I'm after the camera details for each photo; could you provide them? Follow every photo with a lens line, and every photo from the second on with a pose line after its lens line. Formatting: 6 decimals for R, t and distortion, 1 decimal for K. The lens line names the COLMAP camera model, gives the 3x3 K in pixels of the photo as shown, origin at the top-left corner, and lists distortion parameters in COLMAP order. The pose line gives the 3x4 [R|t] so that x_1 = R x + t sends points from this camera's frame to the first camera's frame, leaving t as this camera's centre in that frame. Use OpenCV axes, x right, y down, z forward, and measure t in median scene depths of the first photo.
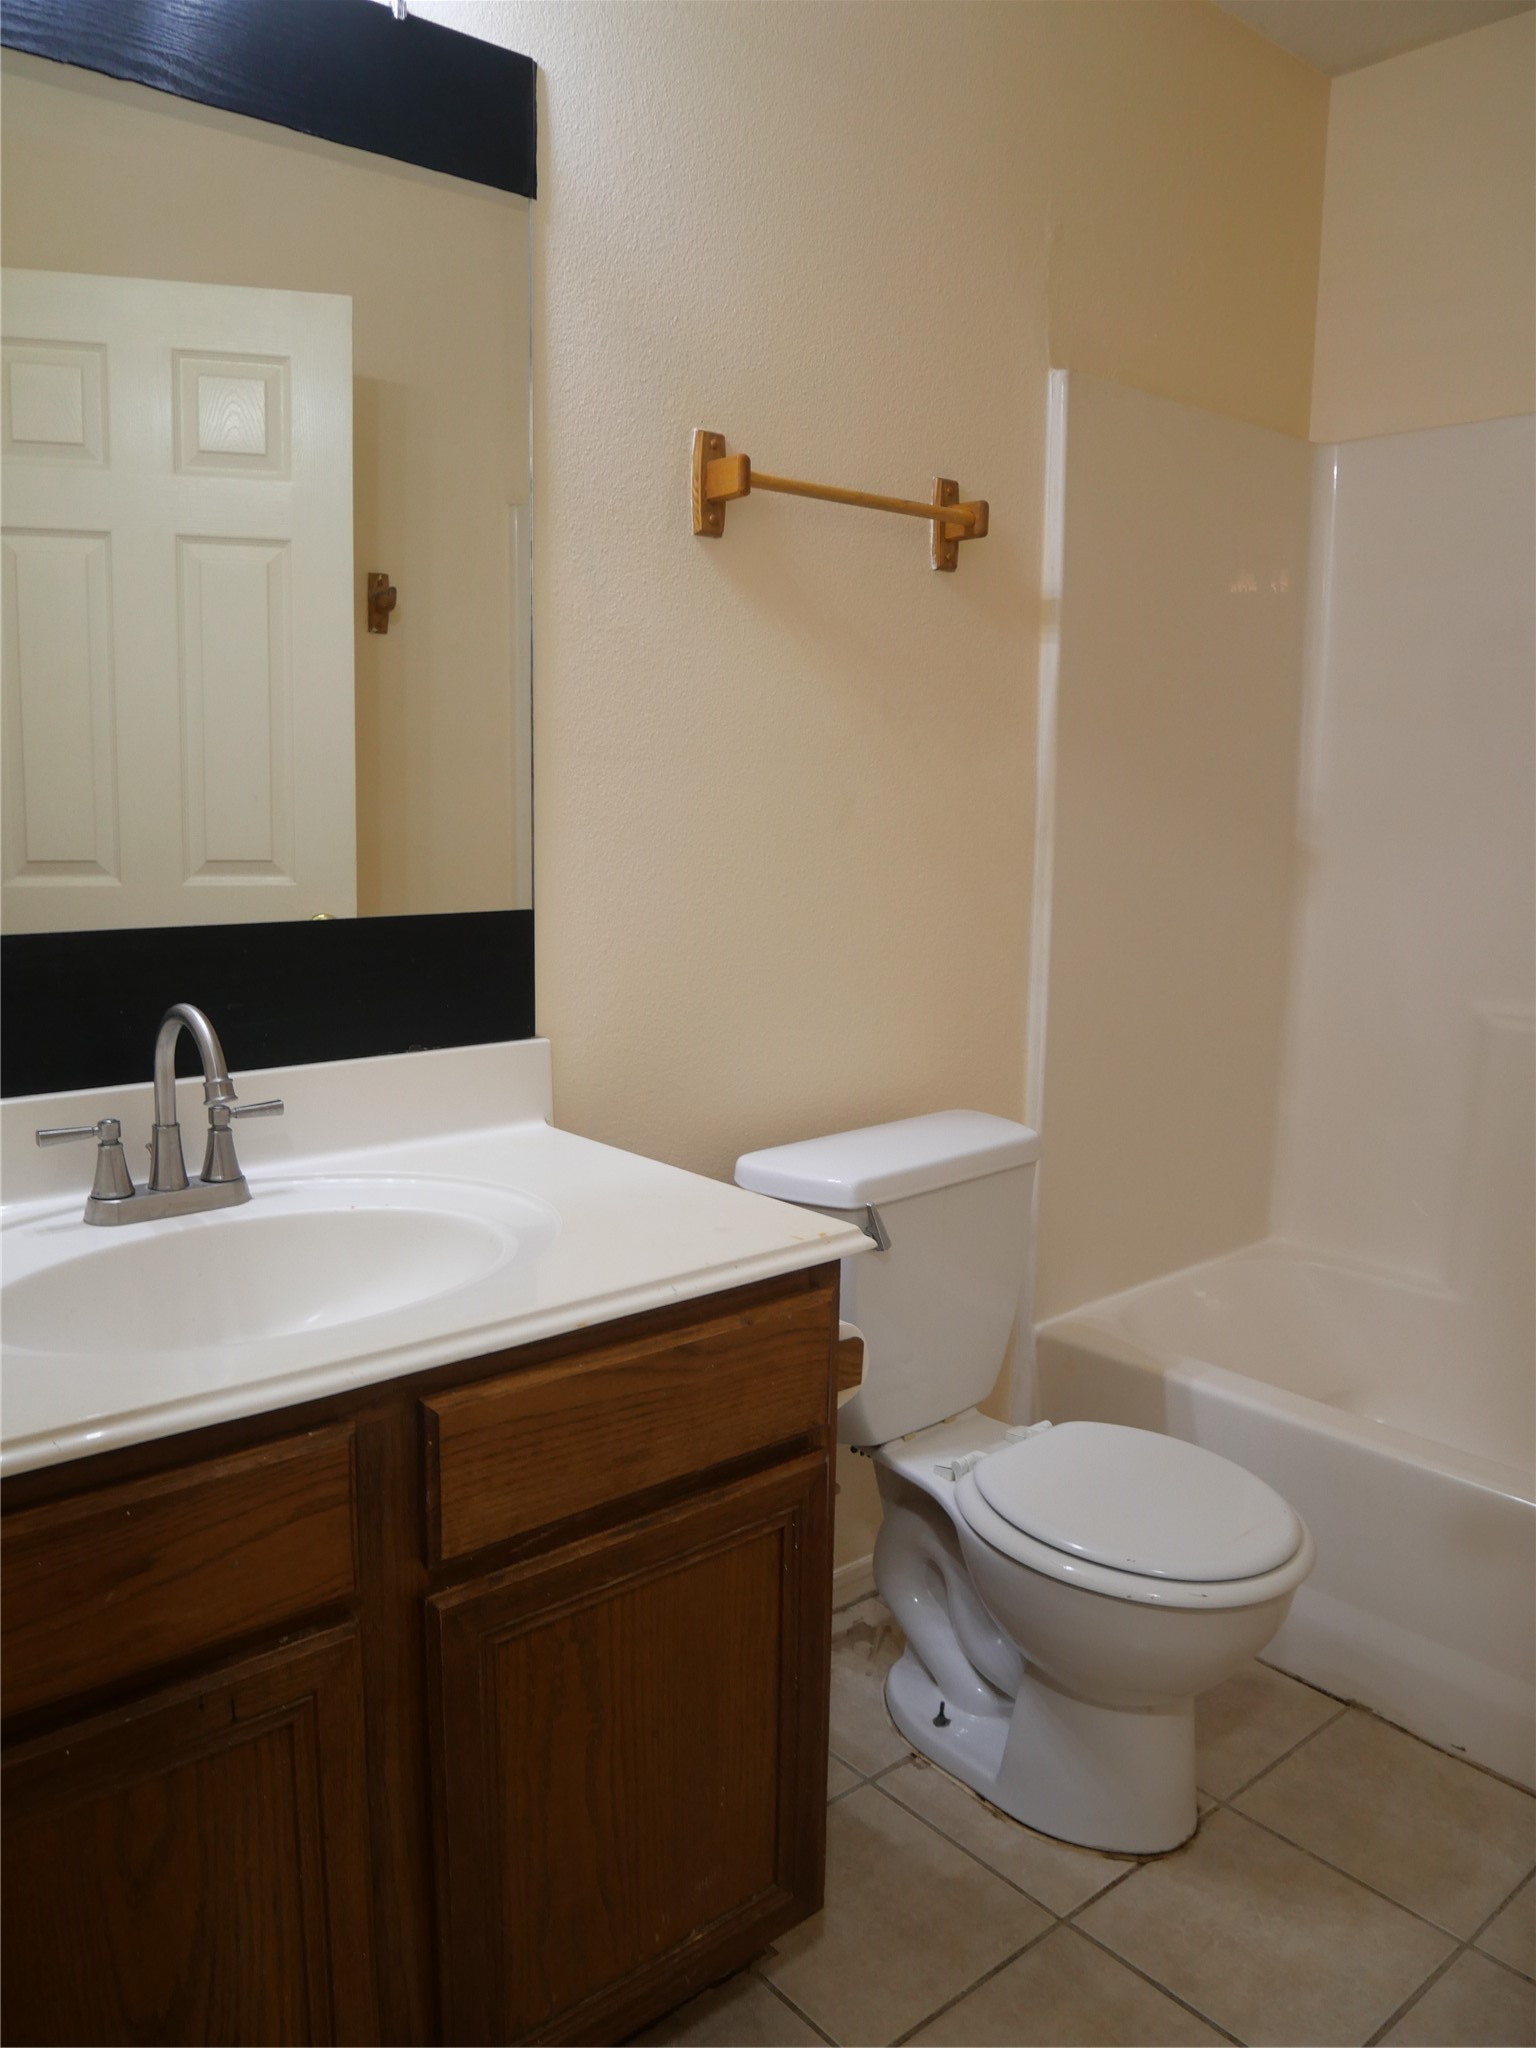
lens RADIAL K [[1491.7, 0, 768.0], [0, 1491.7, 1024.0], [0, 0, 1]] dist [-0.079598, 0.034595]
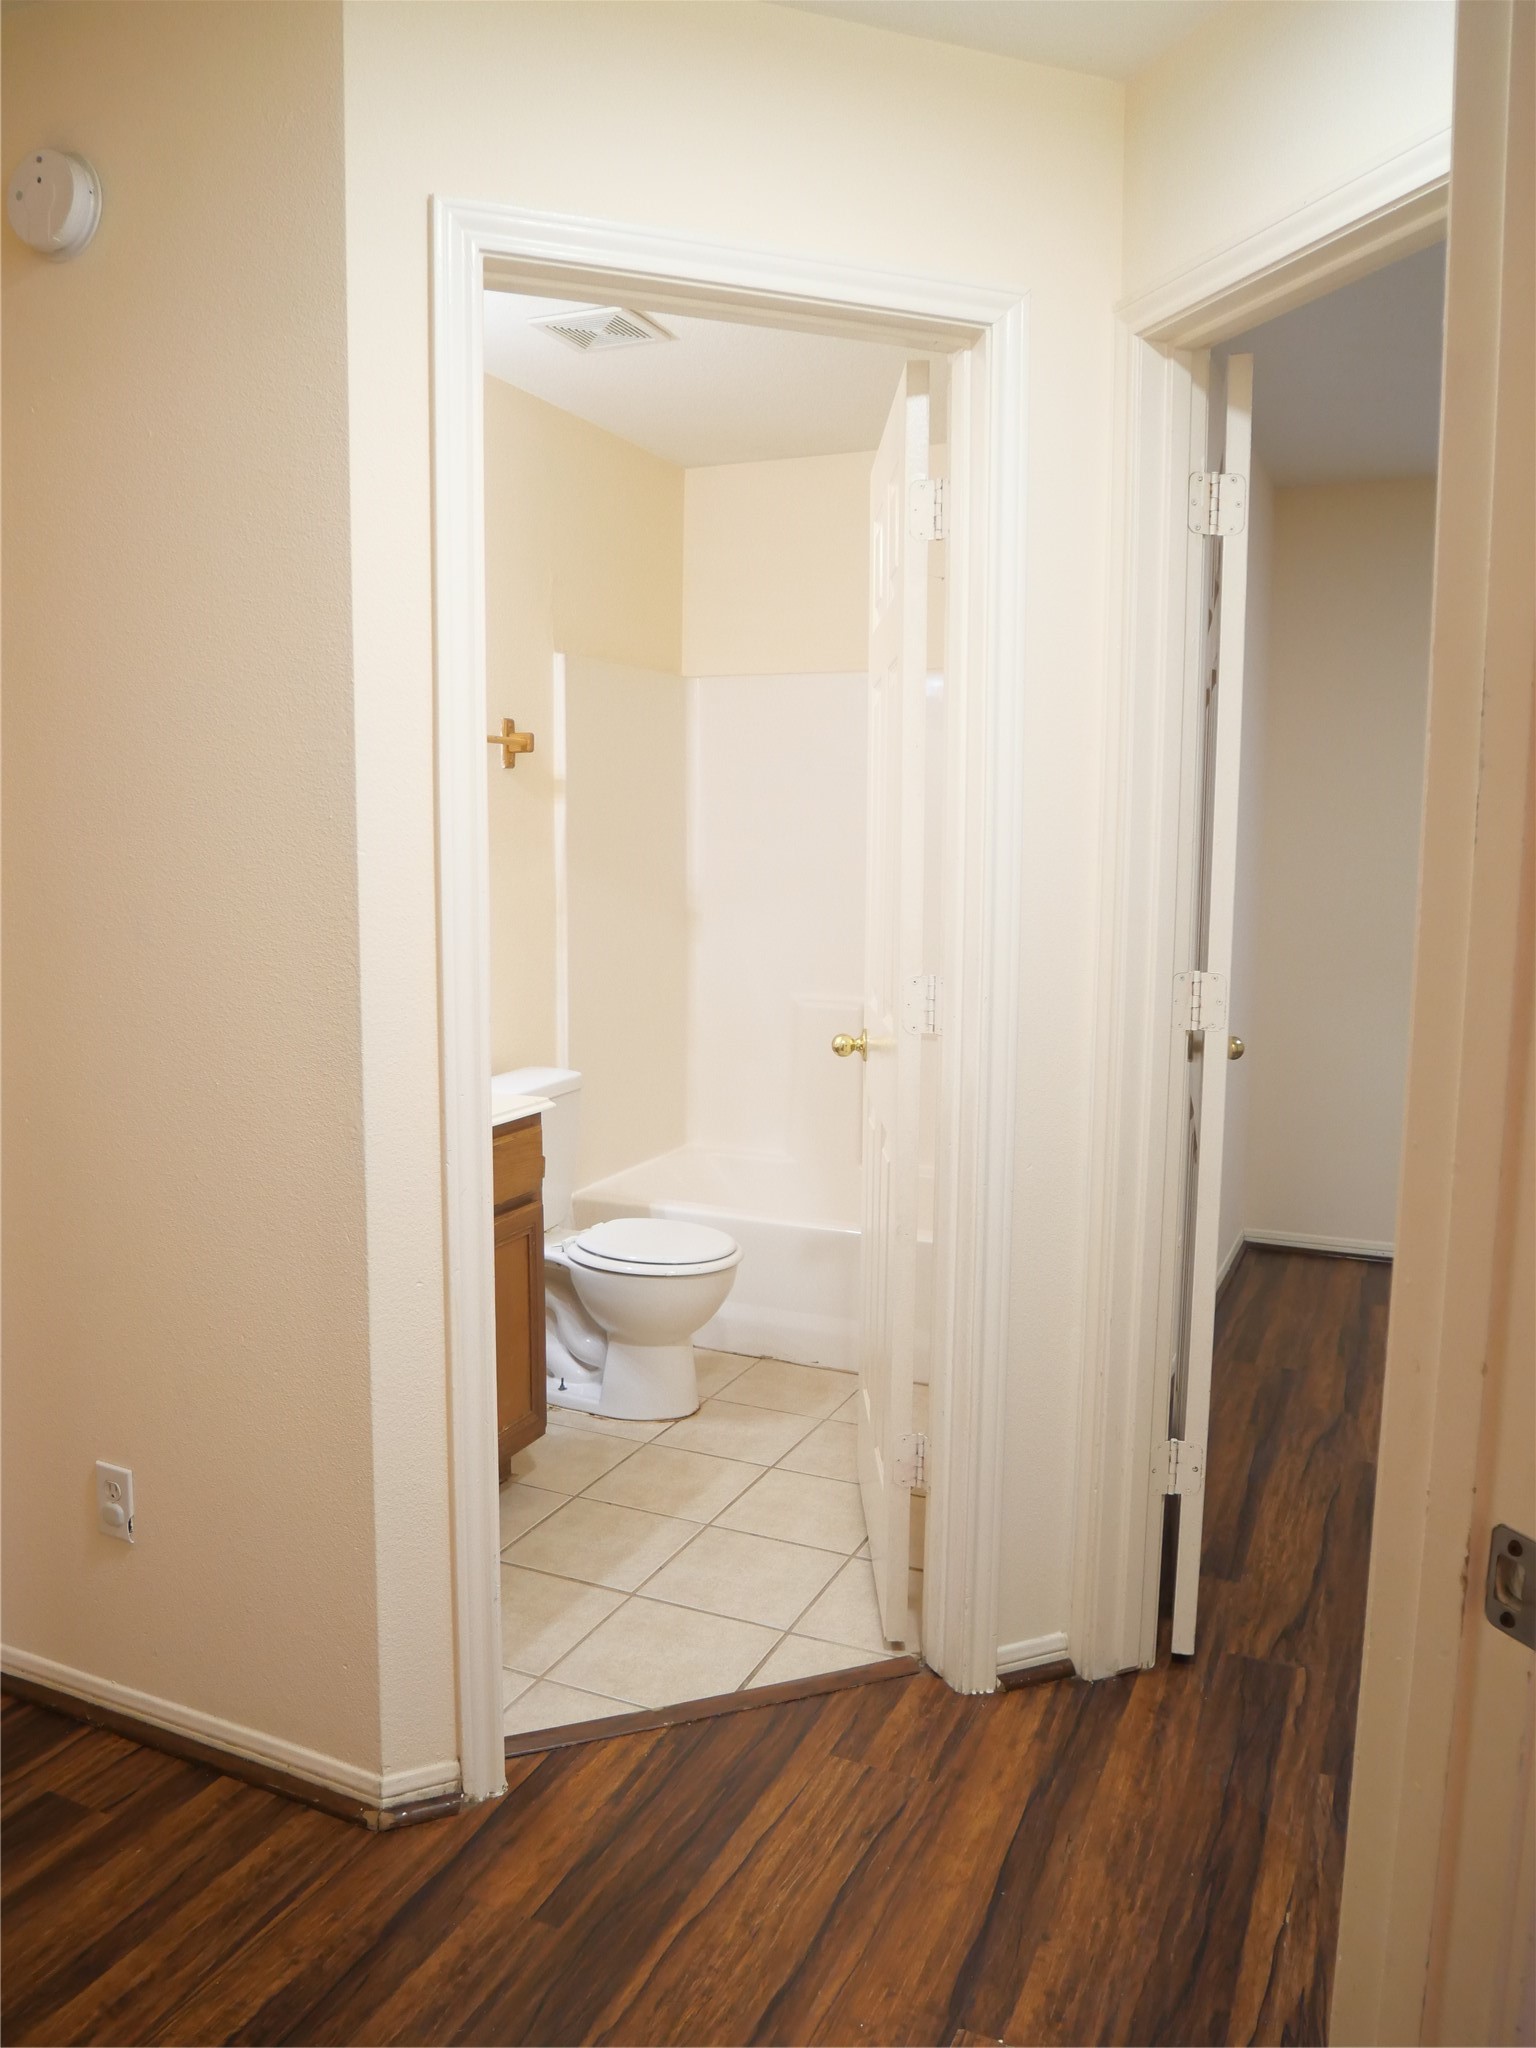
lens RADIAL K [[1491.7, 0, 768.0], [0, 1491.7, 1024.0], [0, 0, 1]] dist [-0.079598, 0.034595]
pose [[0.904585, -0.061286, 0.421865, -0.385294], [0.072482, 0.997314, -0.010536, 0.048752], [-0.420086, 0.040109, 0.906597, -0.782183]]
